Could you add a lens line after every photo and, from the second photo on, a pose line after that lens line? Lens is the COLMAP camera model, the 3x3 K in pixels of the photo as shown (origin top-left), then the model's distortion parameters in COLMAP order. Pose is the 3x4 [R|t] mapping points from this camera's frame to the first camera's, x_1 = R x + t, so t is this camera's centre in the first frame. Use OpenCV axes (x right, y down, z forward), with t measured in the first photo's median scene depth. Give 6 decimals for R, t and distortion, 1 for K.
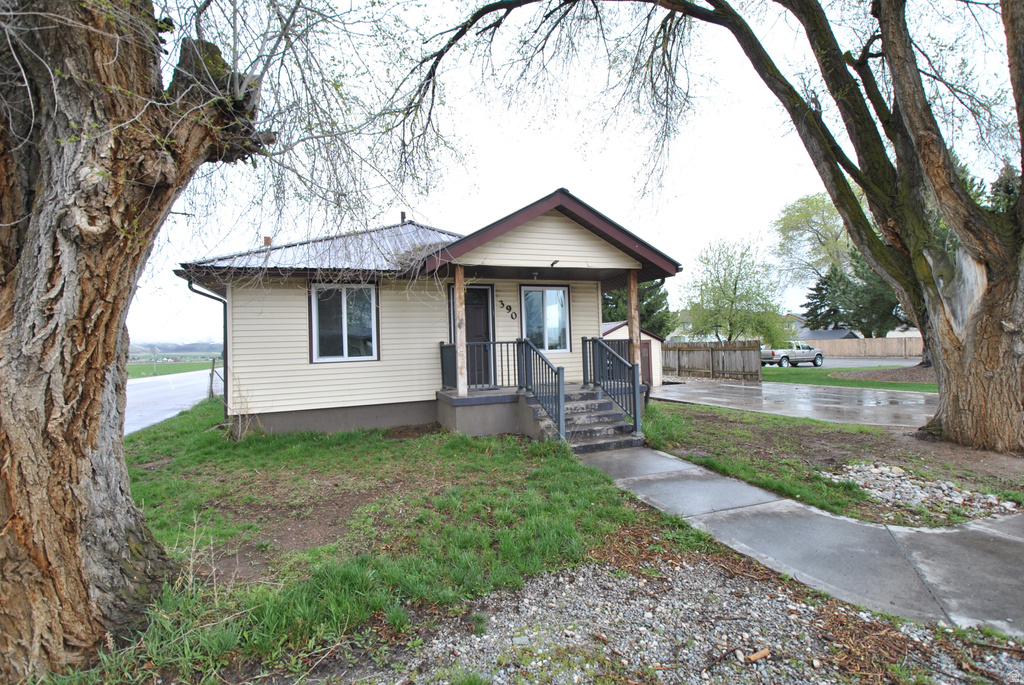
lens RADIAL K [[444.8, 0, 512.0], [0, 444.8, 342.5], [0, 0, 1]] dist [0.000907, -0.012420]
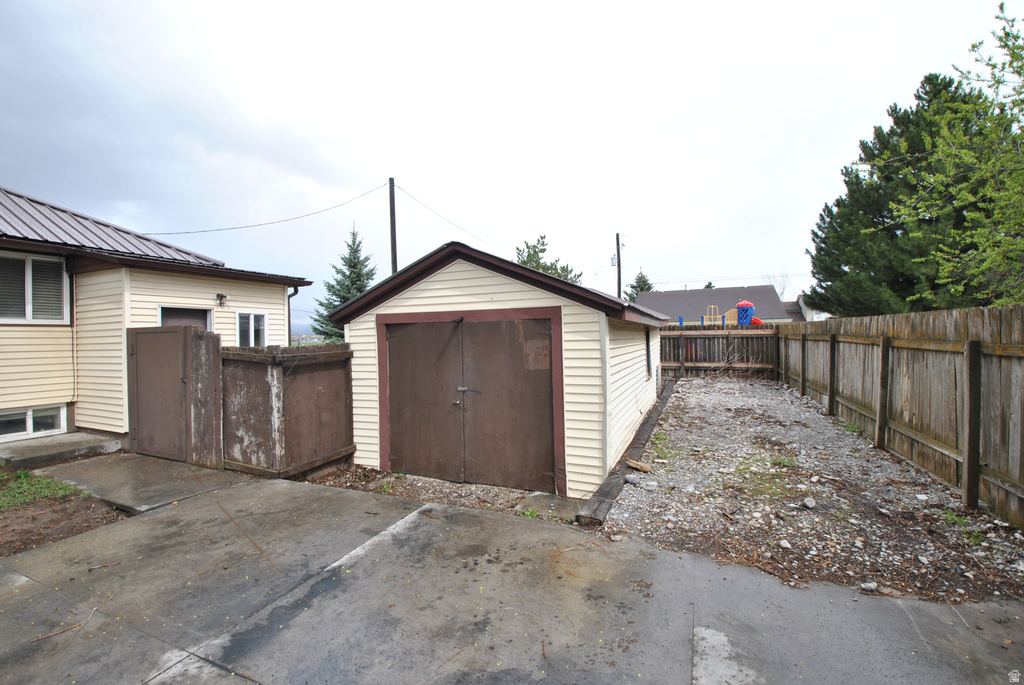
lens RADIAL K [[443.1, 0, 512.0], [0, 443.1, 342.5], [0, 0, 1]] dist [0.019672, -0.026410]
pose [[0.720120, 0.024679, -0.693411, 1.608185], [0.007293, 0.999043, 0.043130, 0.015298], [0.693811, -0.036116, 0.719251, 2.734985]]
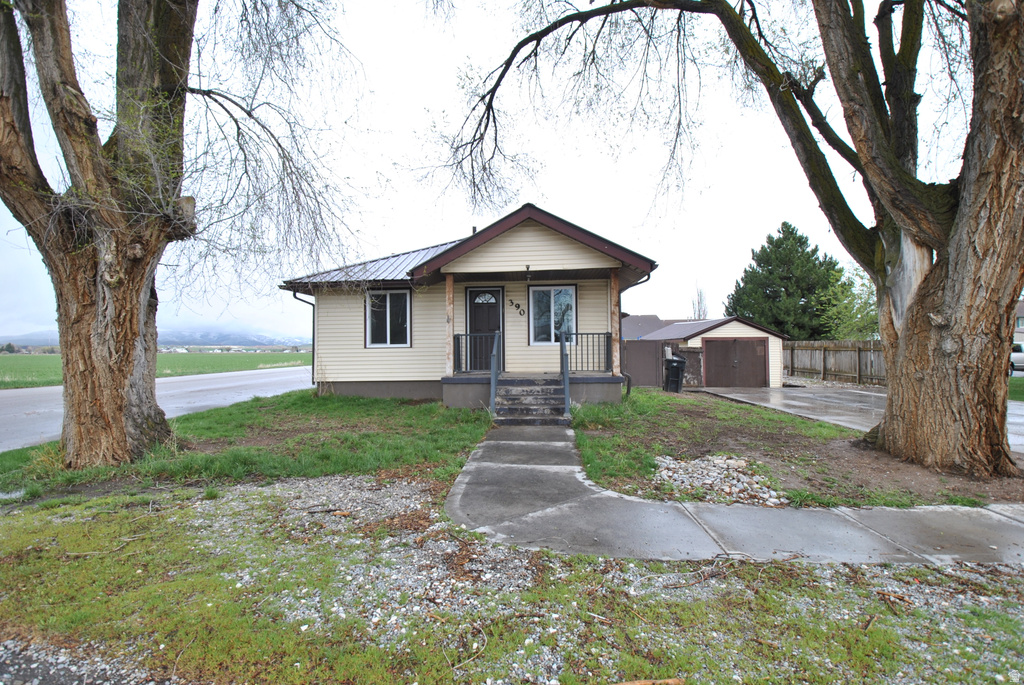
lens RADIAL K [[443.1, 0, 512.0], [0, 443.1, 342.5], [0, 0, 1]] dist [0.019672, -0.026410]
pose [[0.914204, 0.017109, -0.404893, 0.693195], [-0.013599, 0.999841, 0.011545, 0.008511], [0.405026, -0.005048, 0.914291, -0.111593]]
